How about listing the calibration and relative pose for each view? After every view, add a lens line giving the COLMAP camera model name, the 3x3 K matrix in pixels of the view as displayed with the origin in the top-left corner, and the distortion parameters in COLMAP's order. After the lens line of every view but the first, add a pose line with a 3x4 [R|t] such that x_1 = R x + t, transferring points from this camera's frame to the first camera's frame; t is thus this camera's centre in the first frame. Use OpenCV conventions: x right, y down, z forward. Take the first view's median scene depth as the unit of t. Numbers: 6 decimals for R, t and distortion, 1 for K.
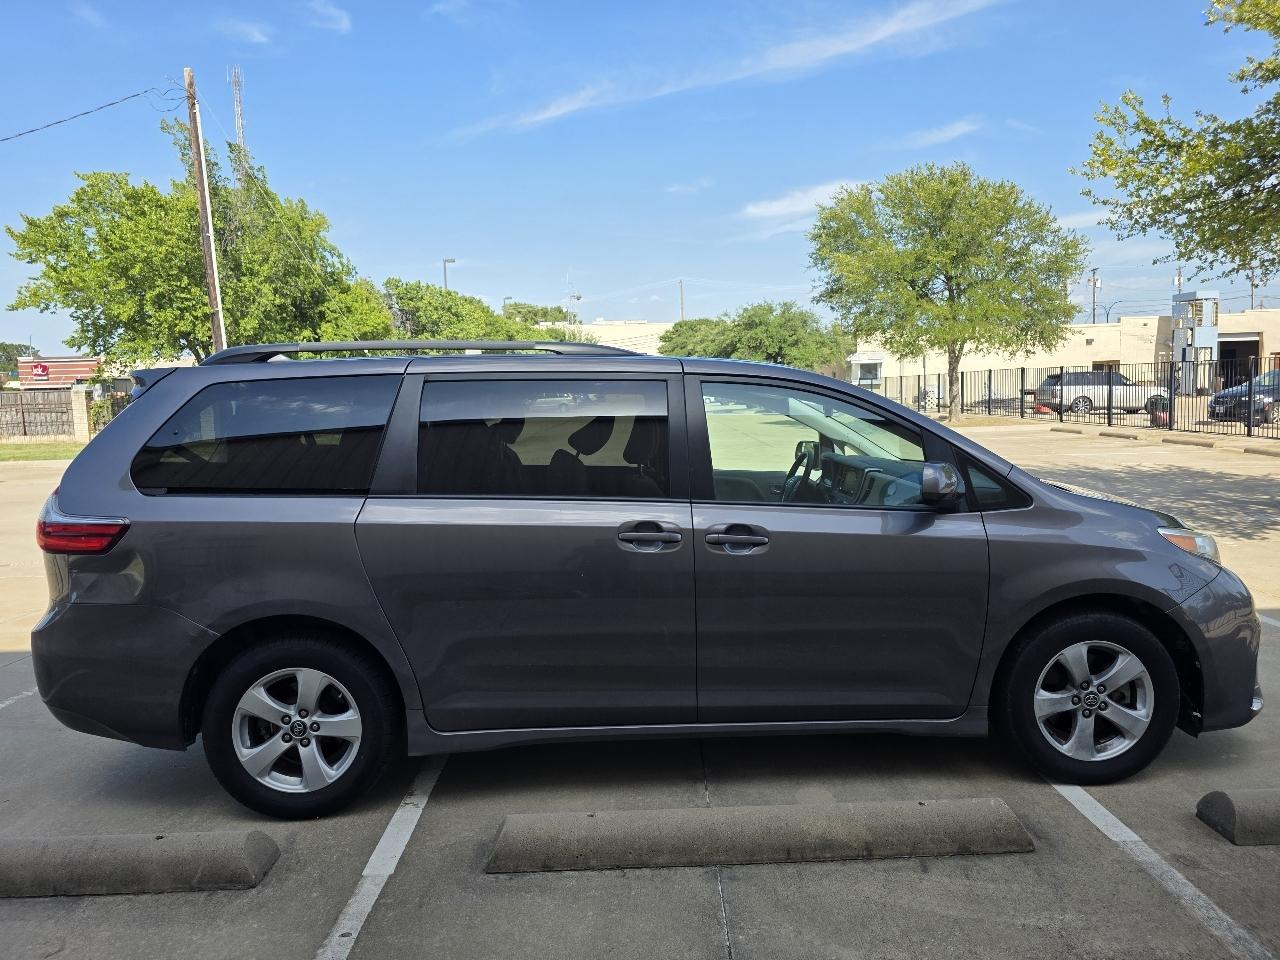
lens RADIAL K [[875.0, 0, 640.0], [0, 875.0, 480.0], [0, 0, 1]] dist [0.048132, -0.046599]
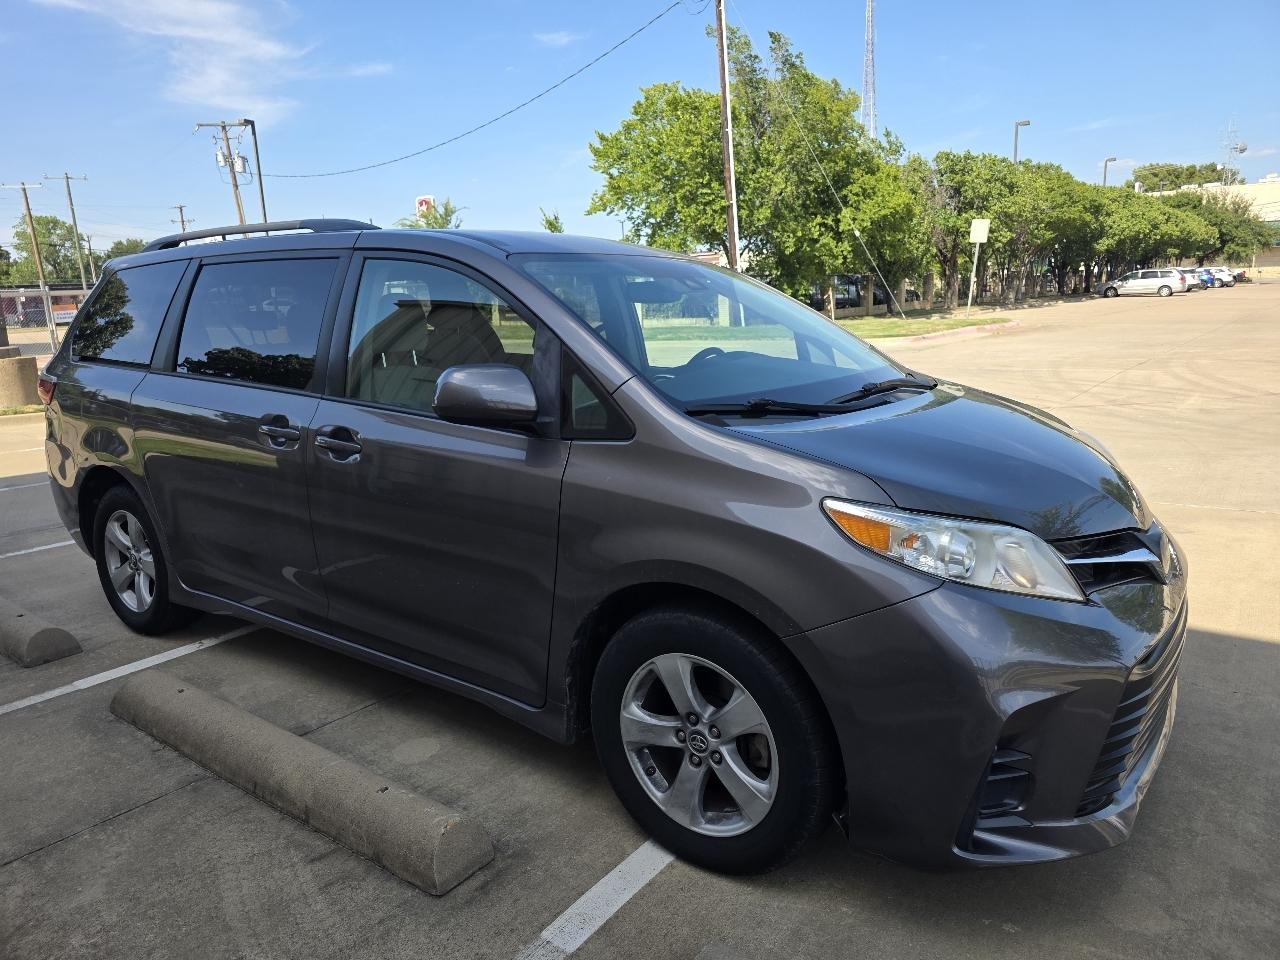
lens RADIAL K [[873.7, 0, 636.4], [0, 873.7, 471.0], [0, 0, 1]] dist [0.049480, -0.046727]
pose [[0.774018, 0.121755, -0.621347, 0.136460], [-0.048924, 0.989904, 0.133029, -0.005351], [0.631271, -0.072568, 0.772160, 0.077729]]
